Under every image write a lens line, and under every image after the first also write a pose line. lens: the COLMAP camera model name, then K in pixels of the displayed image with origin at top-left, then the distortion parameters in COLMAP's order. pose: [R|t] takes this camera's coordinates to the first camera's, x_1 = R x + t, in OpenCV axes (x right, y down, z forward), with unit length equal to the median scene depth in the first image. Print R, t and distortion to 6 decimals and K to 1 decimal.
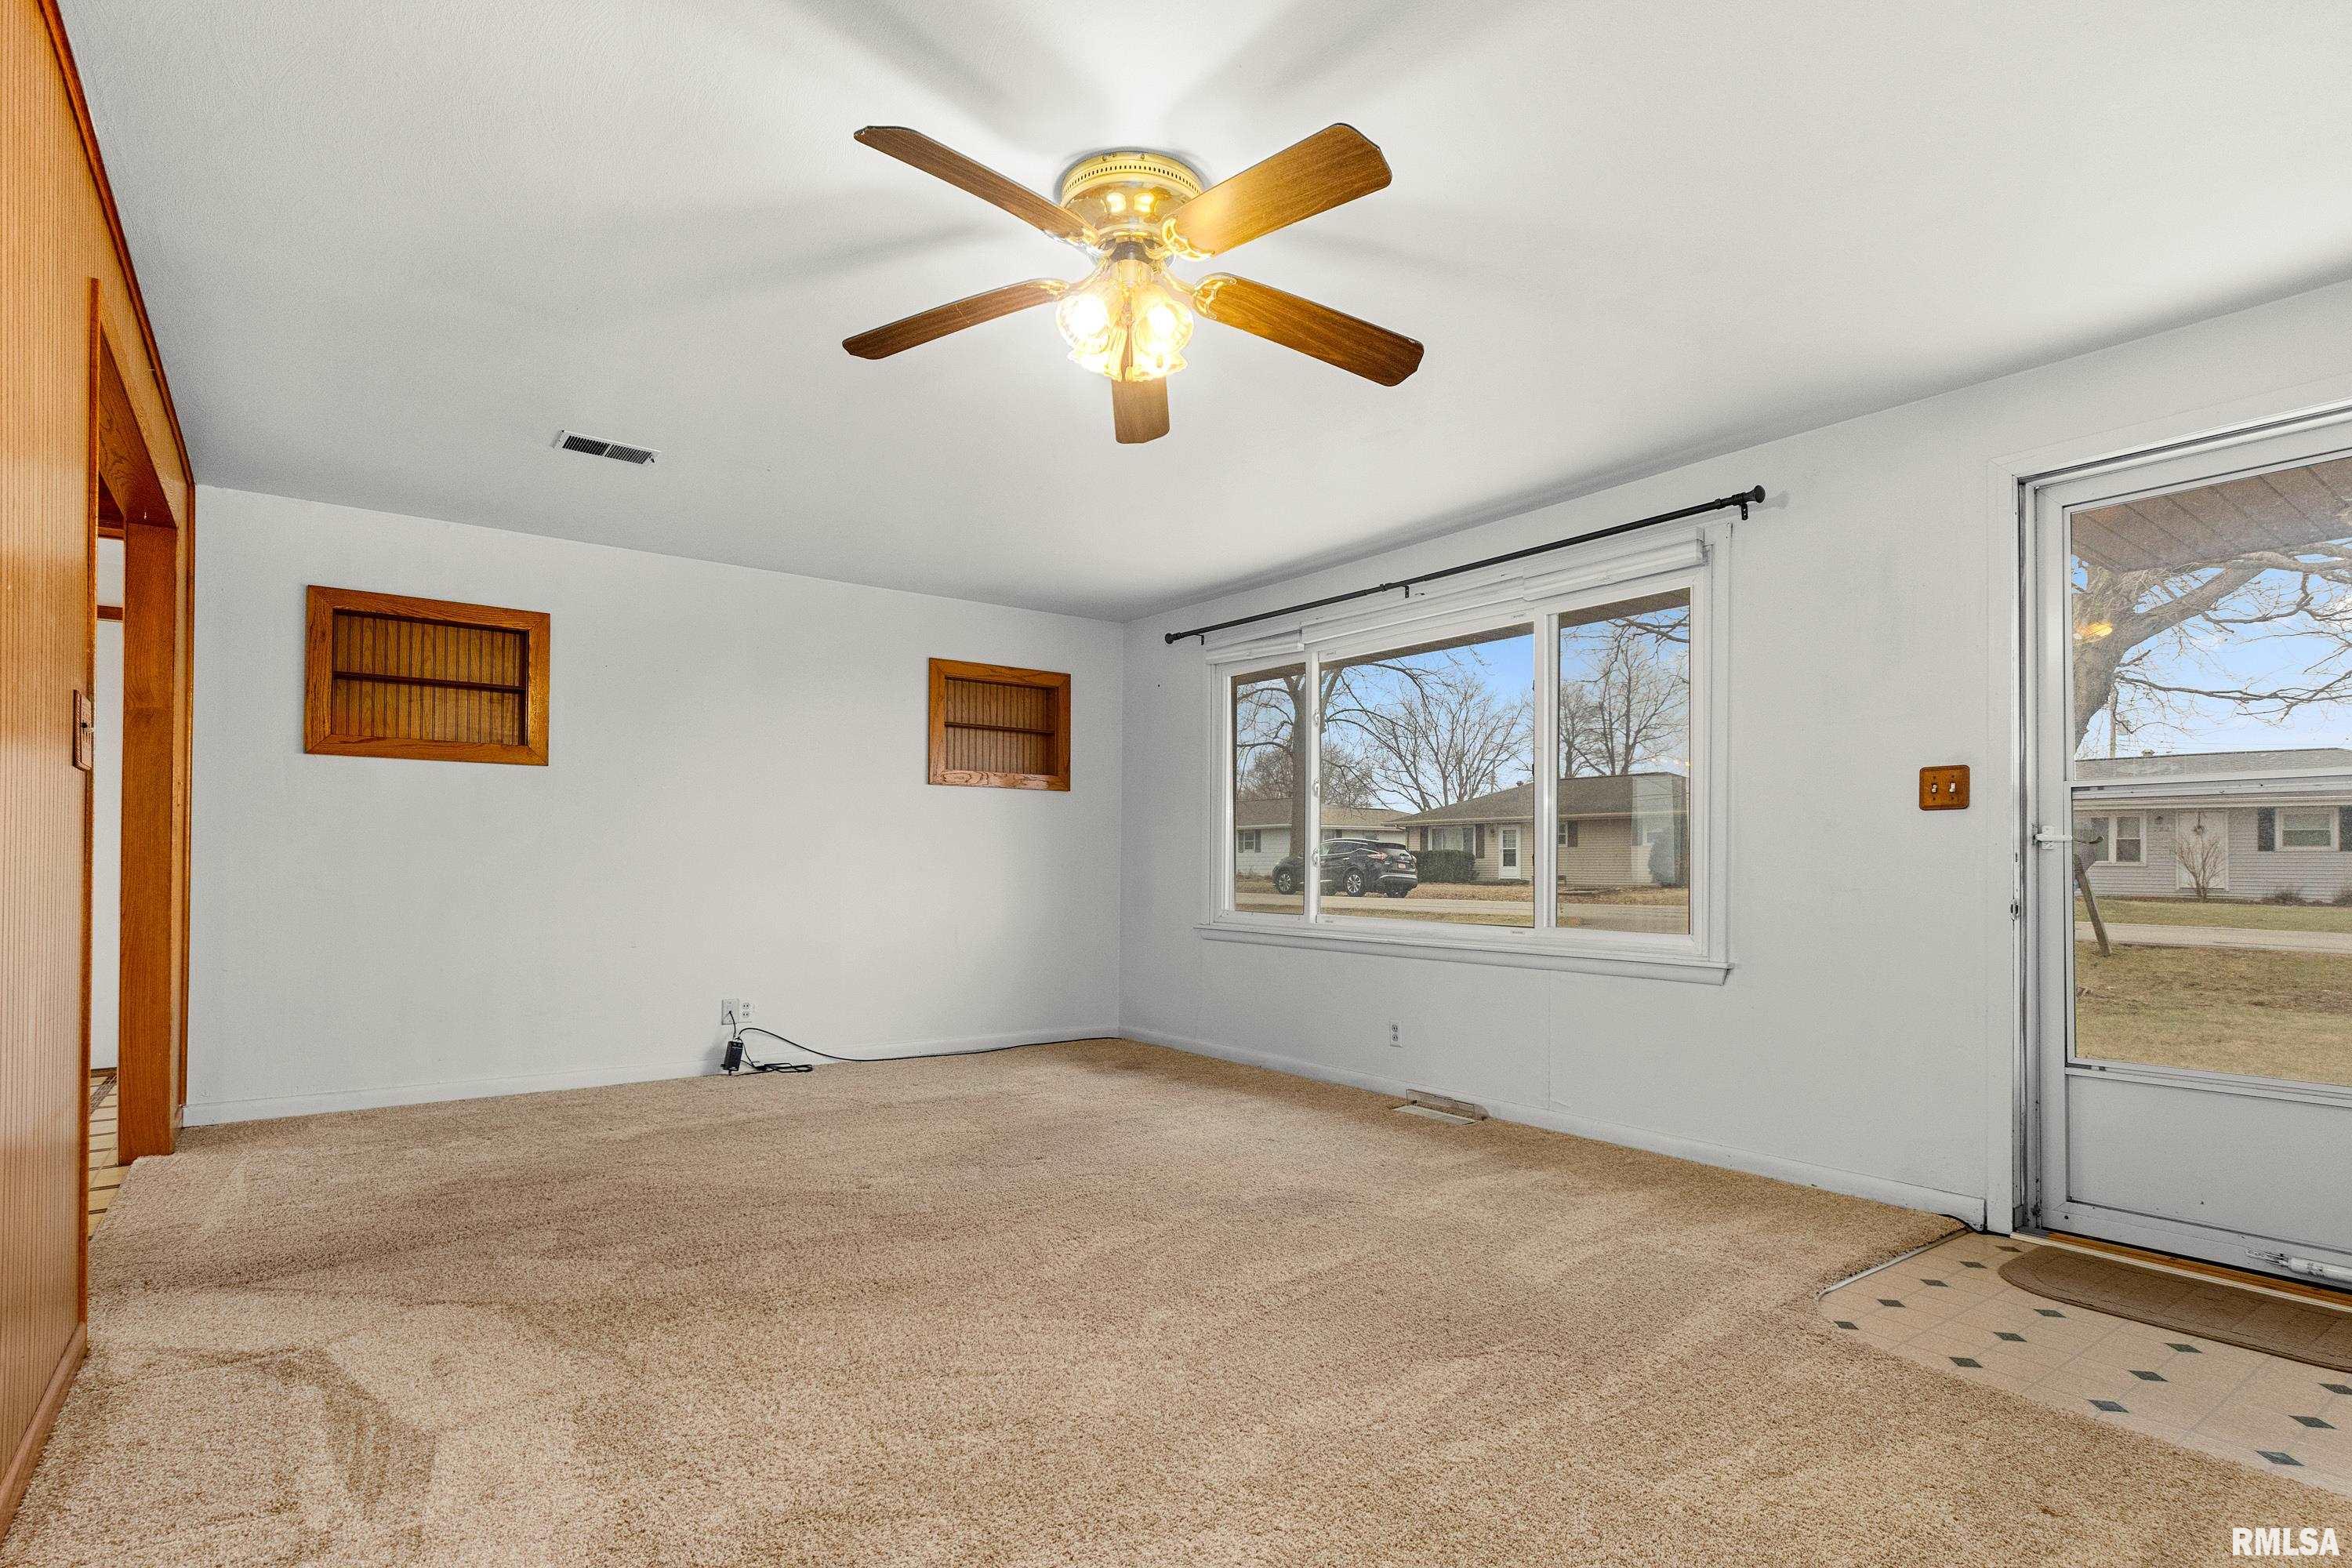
lens RADIAL K [[1188.2, 0, 1172.1], [0, 1188.2, 858.4], [0, 0, 1]] dist [0.002637, 0.000116]
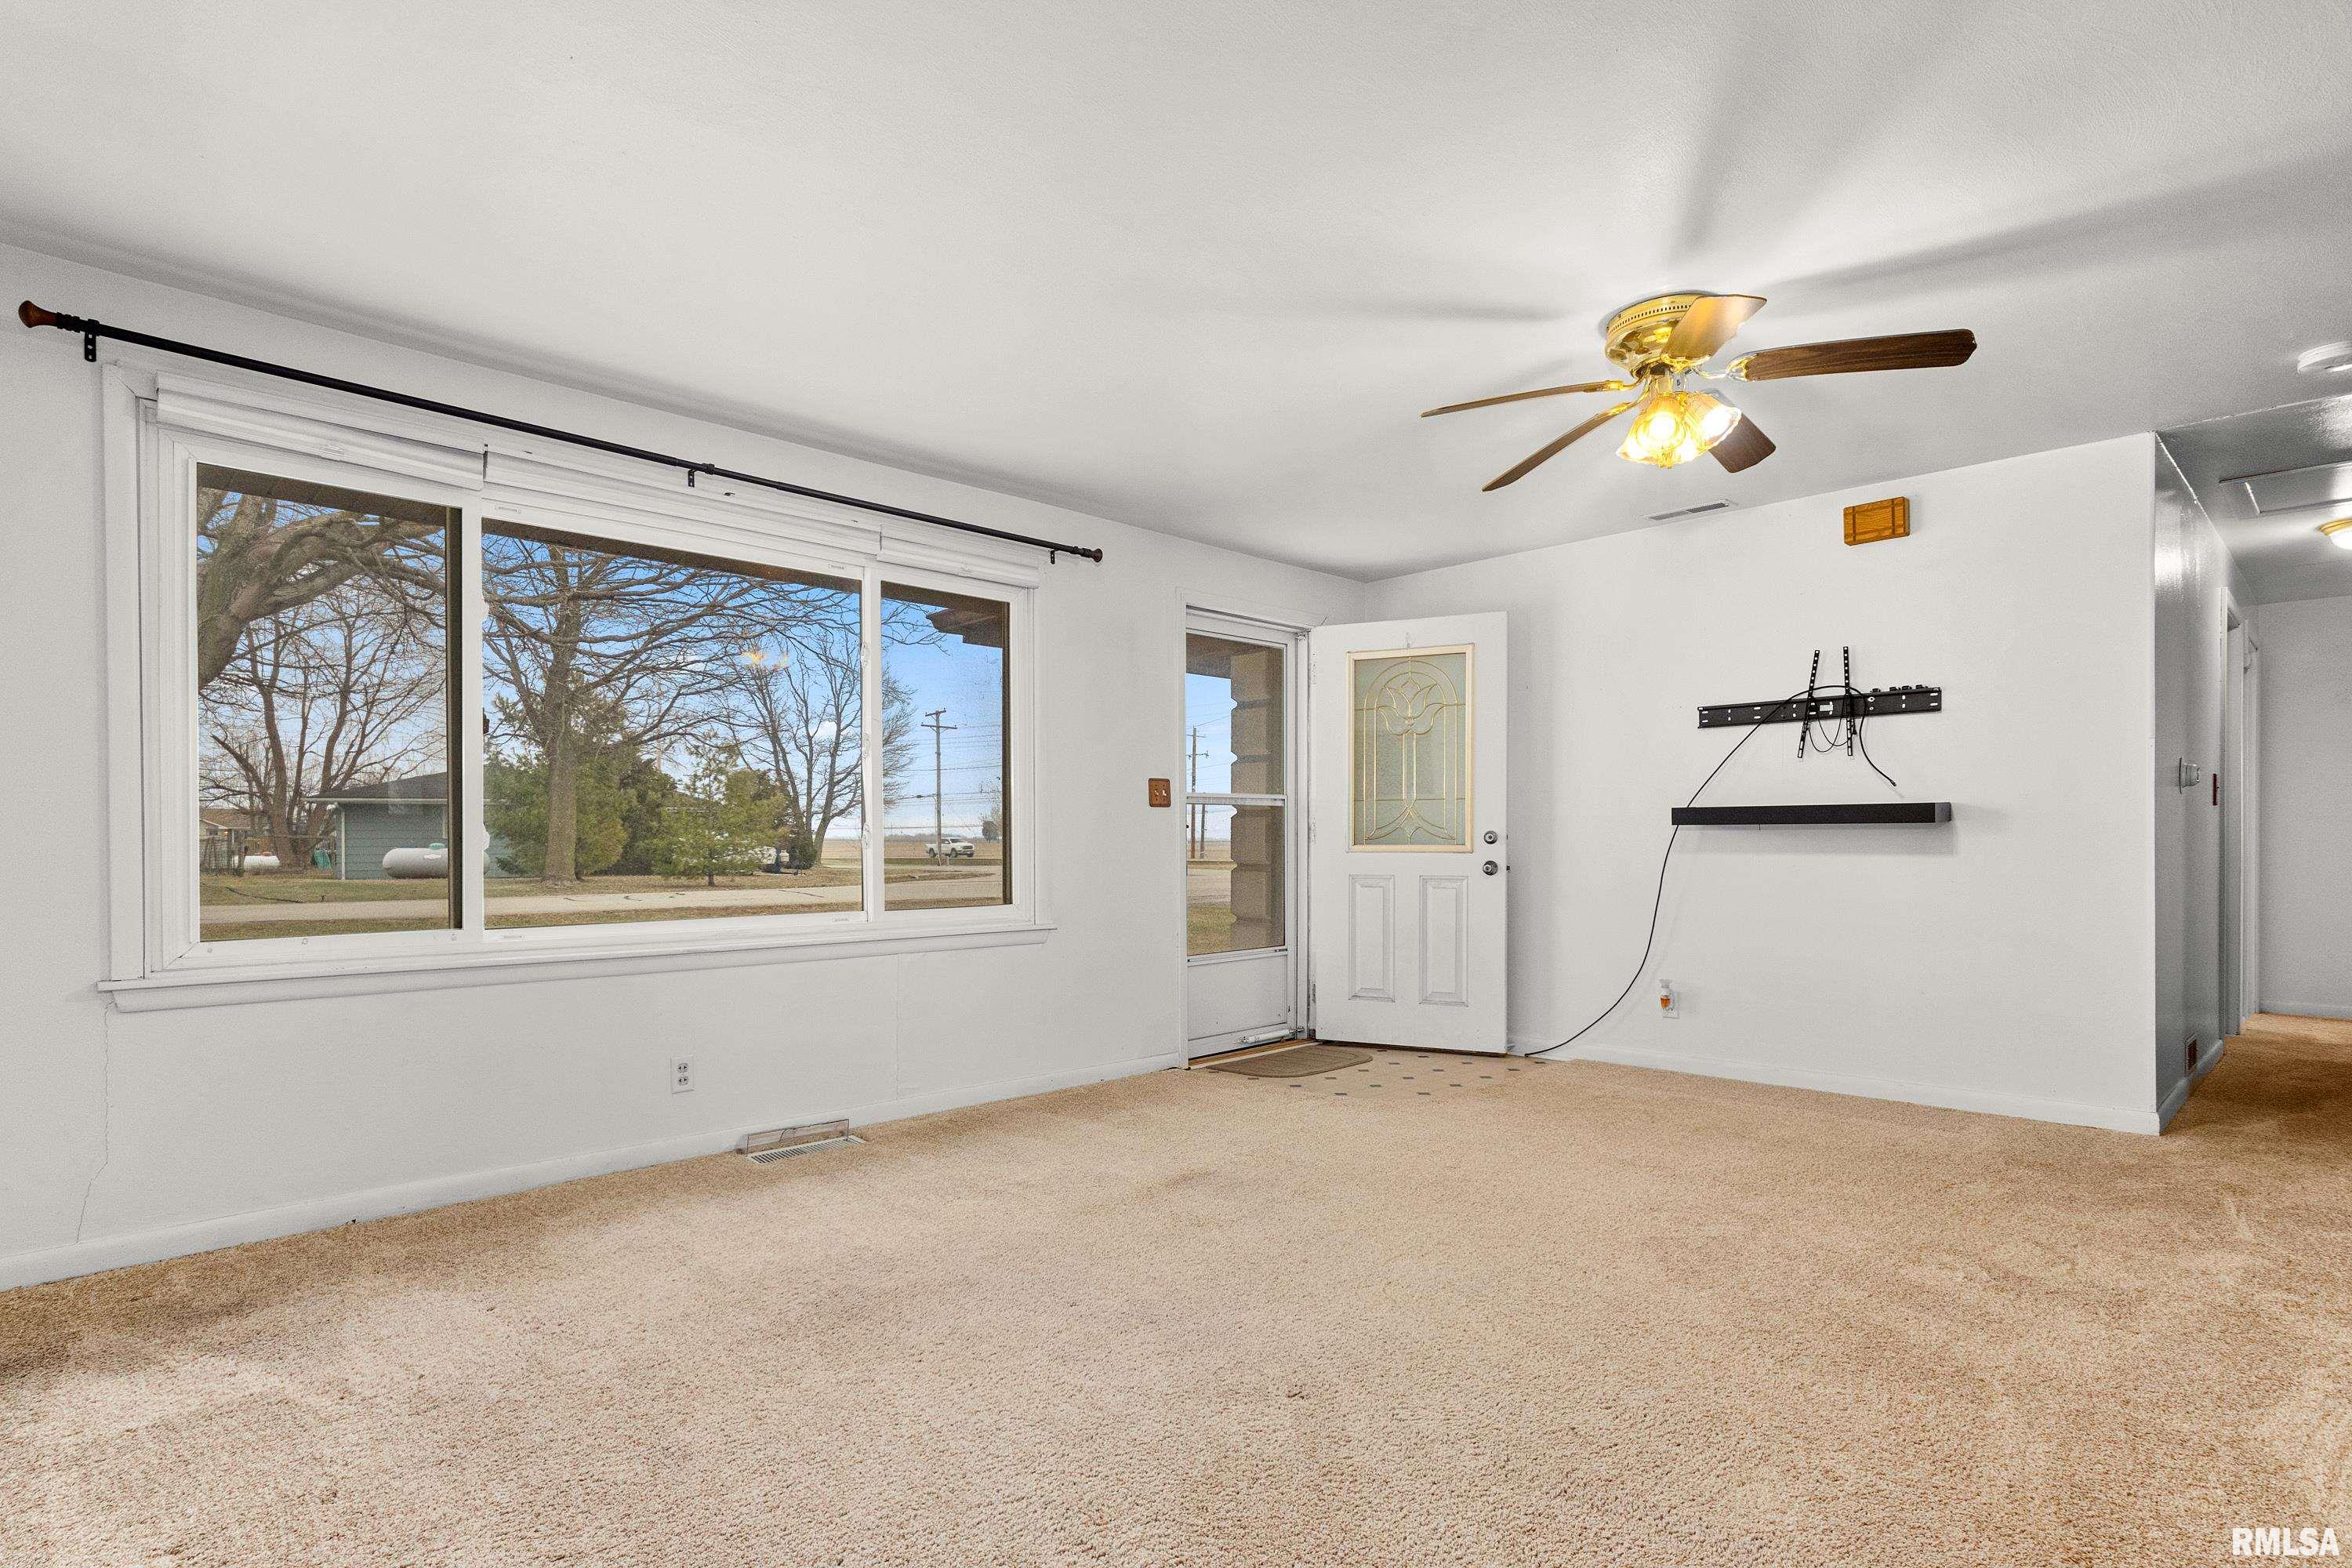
lens RADIAL K [[1188.2, 0, 1172.1], [0, 1188.2, 858.4], [0, 0, 1]] dist [0.002637, 0.000116]
pose [[-0.139997, -0.017179, 0.990003, -0.593162], [-0.002319, 0.999852, 0.017022, -0.000337], [-0.990149, 0.000087, -0.140016, 0.816826]]
